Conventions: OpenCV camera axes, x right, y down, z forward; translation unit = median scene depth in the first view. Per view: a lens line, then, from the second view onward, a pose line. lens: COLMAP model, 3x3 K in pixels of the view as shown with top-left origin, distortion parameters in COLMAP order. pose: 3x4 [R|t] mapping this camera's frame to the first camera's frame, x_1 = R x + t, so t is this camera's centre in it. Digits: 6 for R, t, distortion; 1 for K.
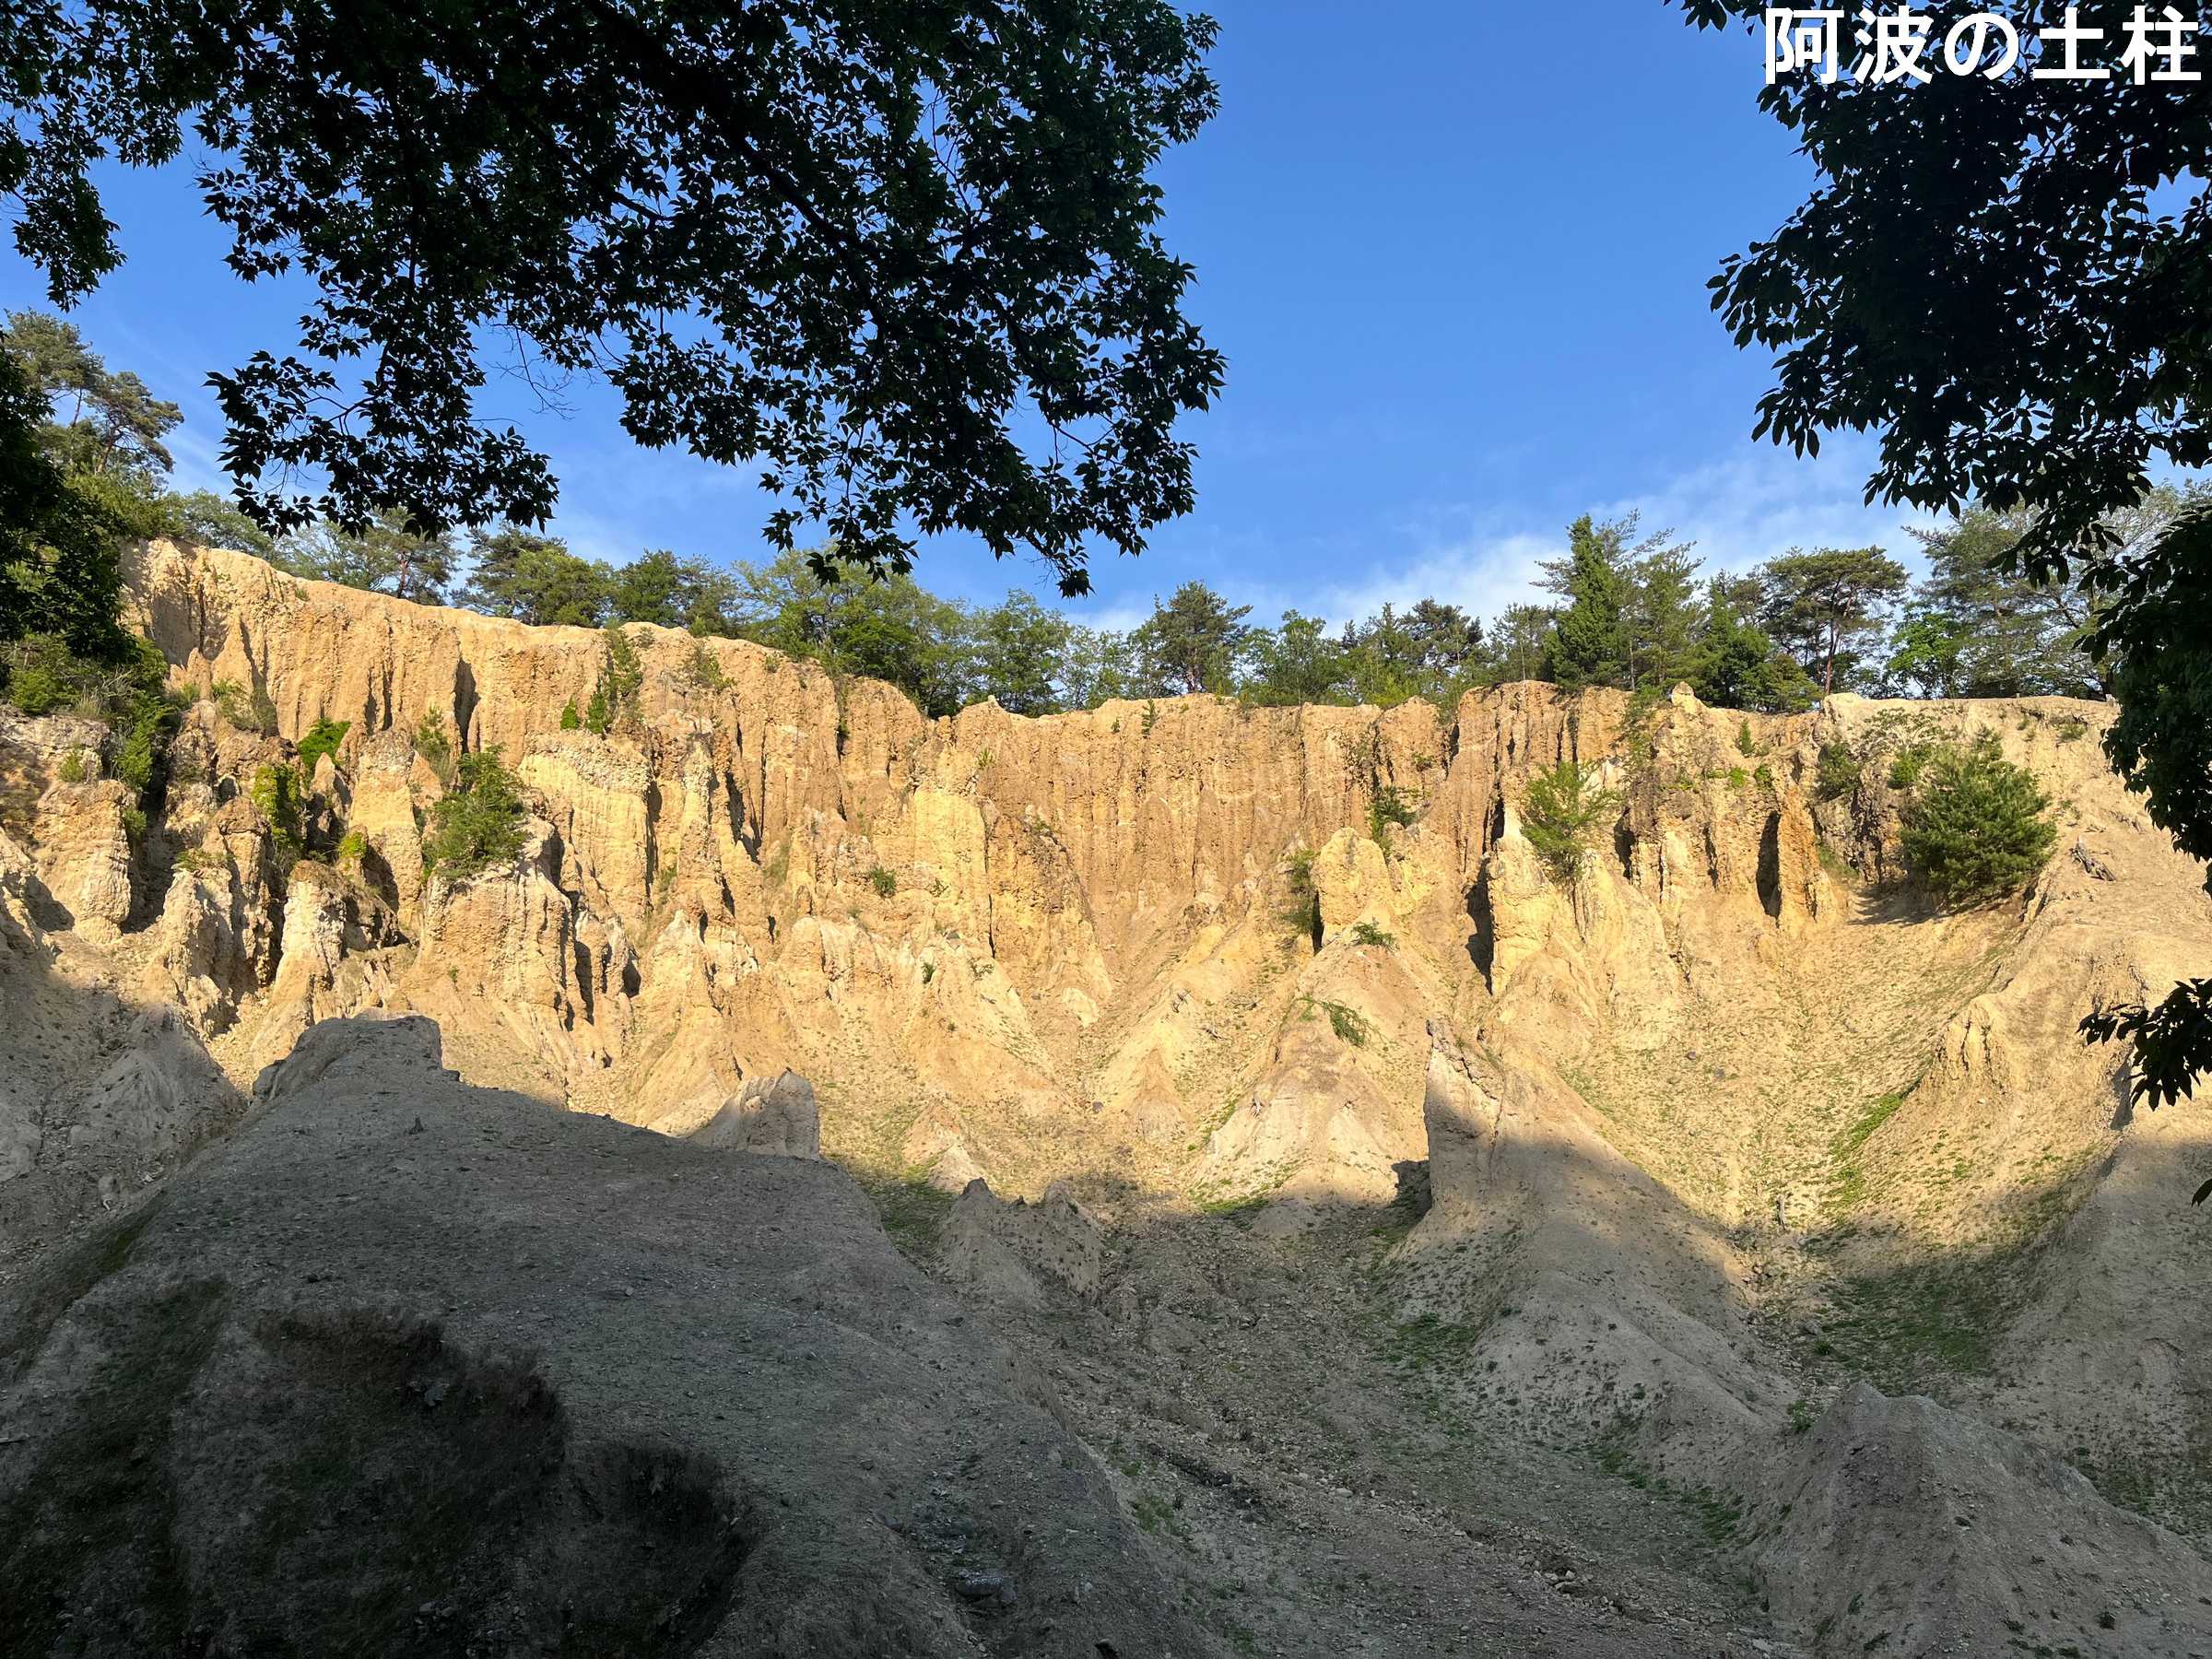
lens RADIAL K [[1664.7, 0, 1122.5], [0, 1664.7, 830.4], [0, 0, 1]] dist [0.044582, -0.027691]
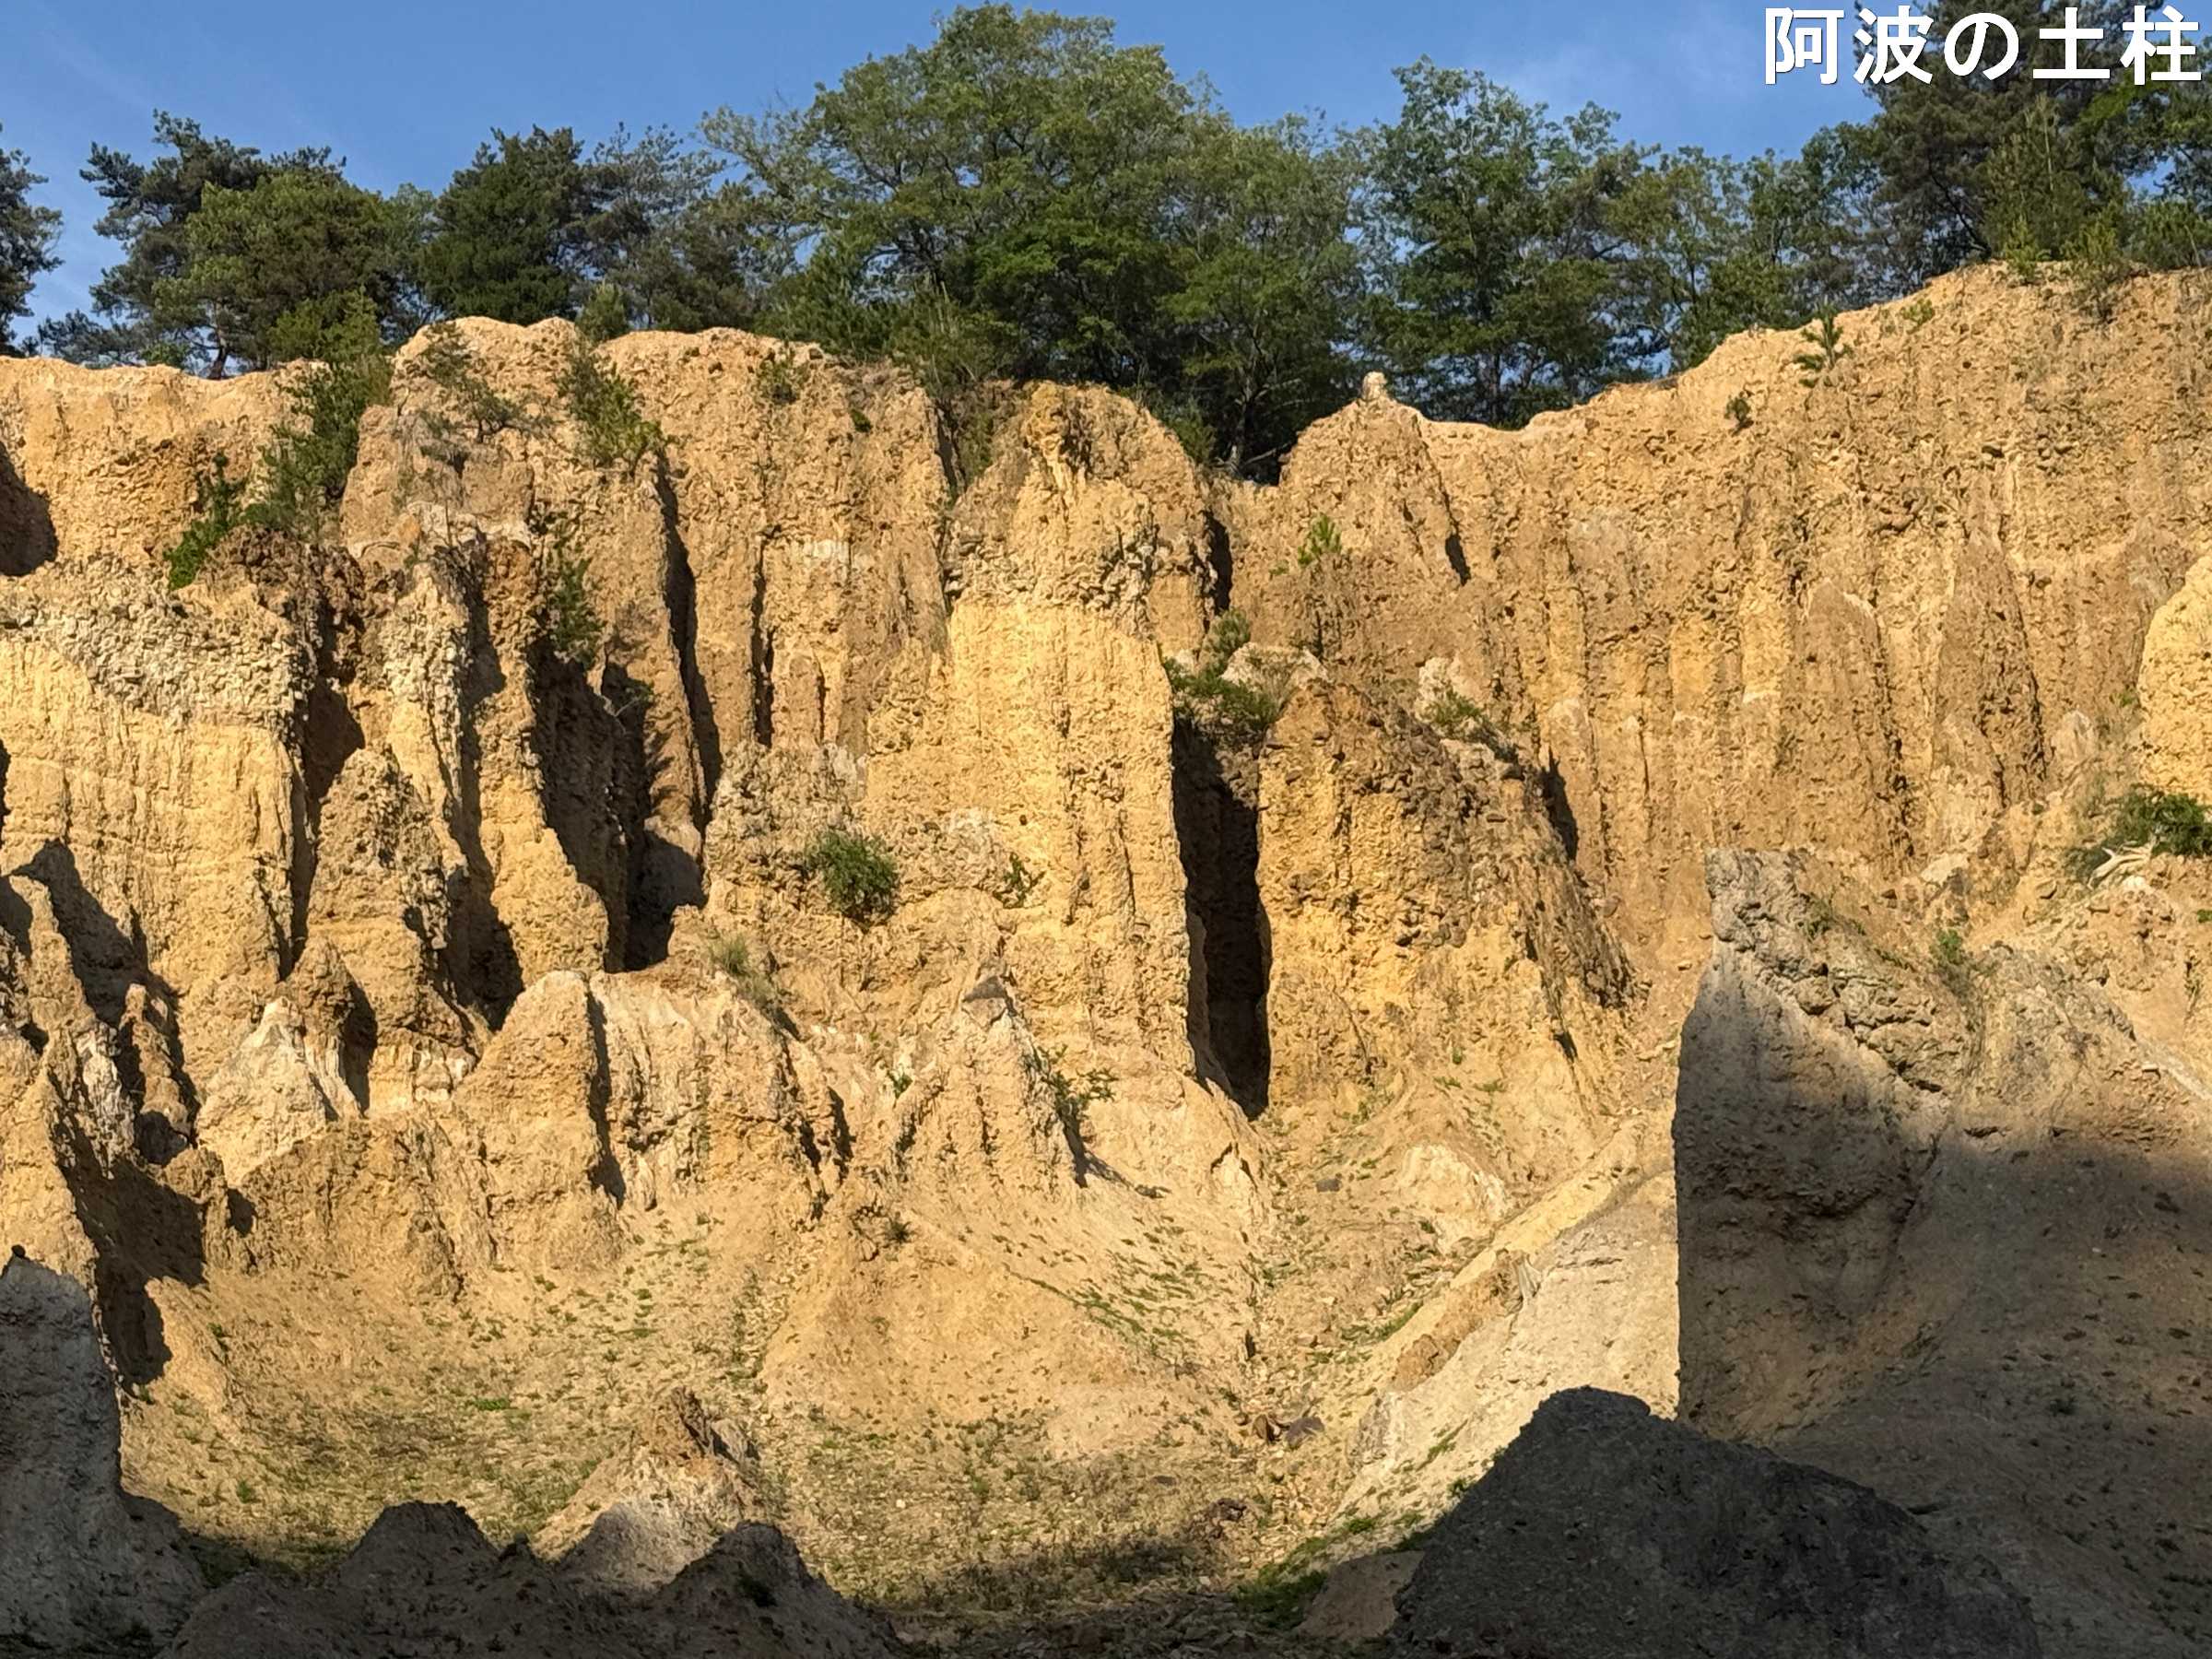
lens RADIAL K [[4867.3, 0, 1099.0], [0, 4867.3, 841.8], [0, 0, 1]] dist [0.107779, 0.000000]
pose [[0.943717, -0.104587, -0.313784, 0.229497], [0.086404, 0.993702, -0.071348, 0.106582], [0.319270, 0.040220, 0.946810, 0.092906]]
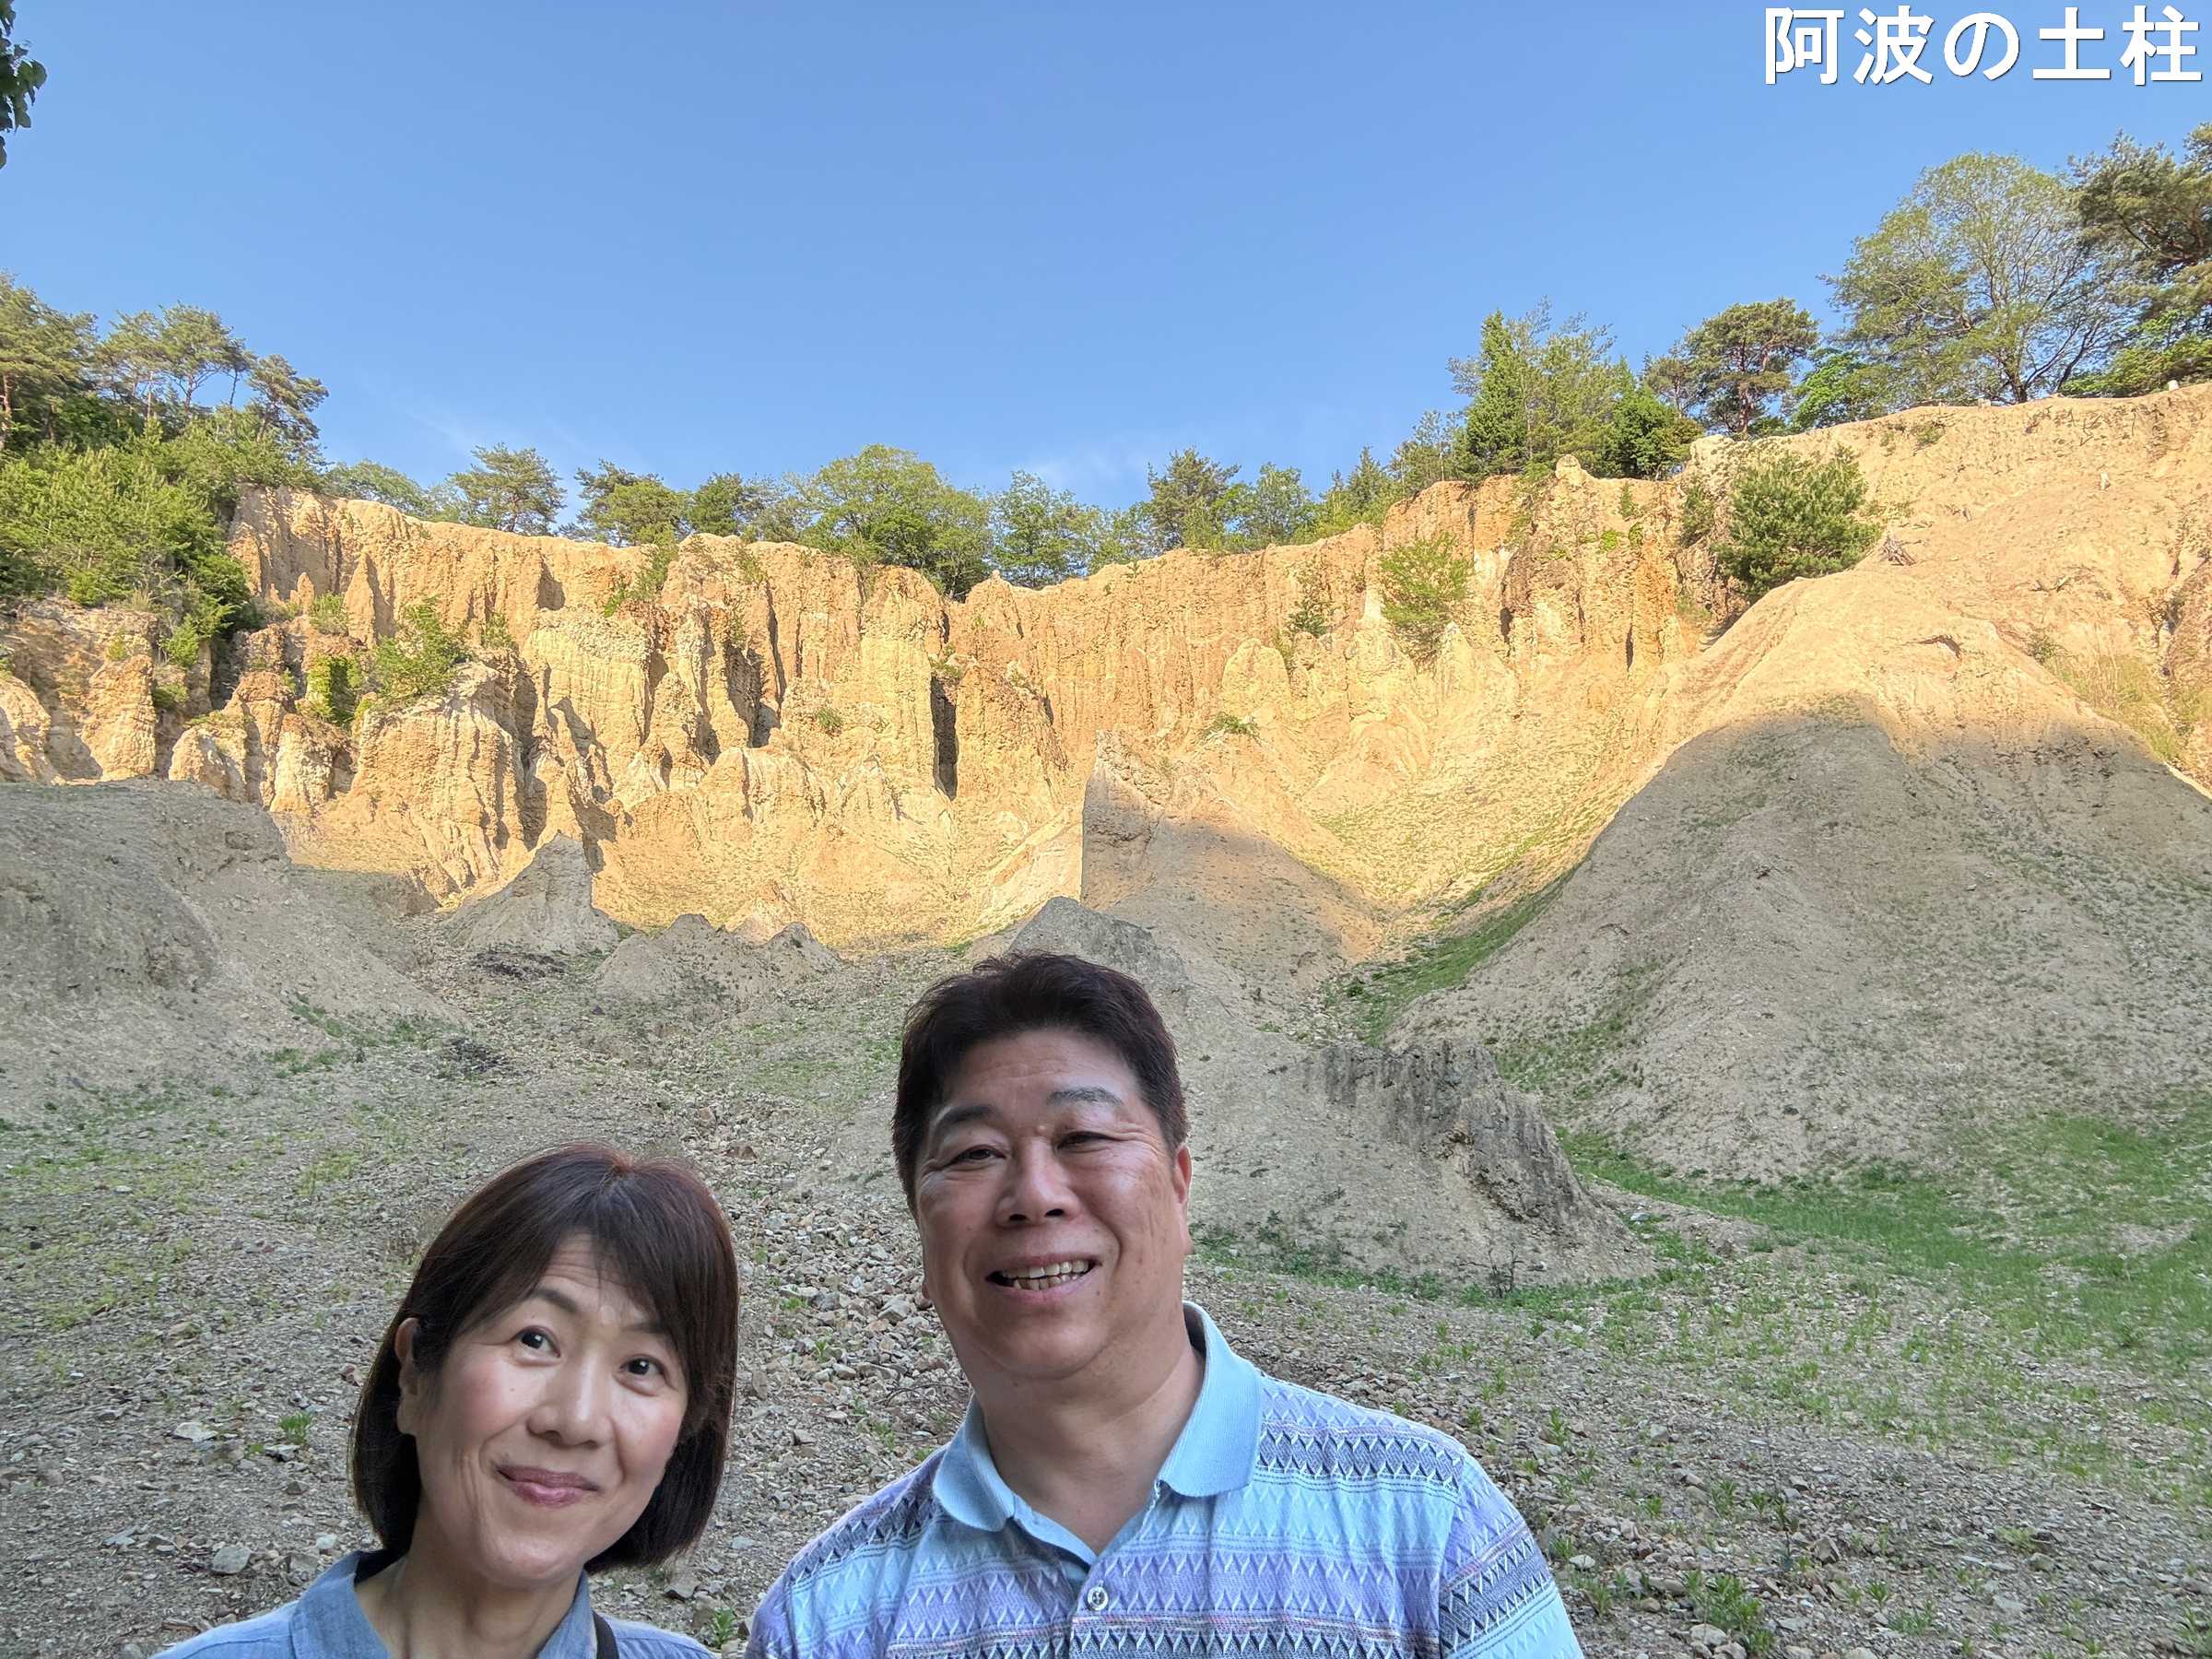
lens RADIAL K [[1508.6, 0, 1119.4], [0, 1508.6, 830.2], [0, 0, 1]] dist [0.080808, -0.095983]
pose [[0.982530, -0.048645, -0.179634, 0.230794], [0.052488, 0.998482, 0.016704, 0.102827], [0.178548, -0.025841, 0.983592, 0.076560]]
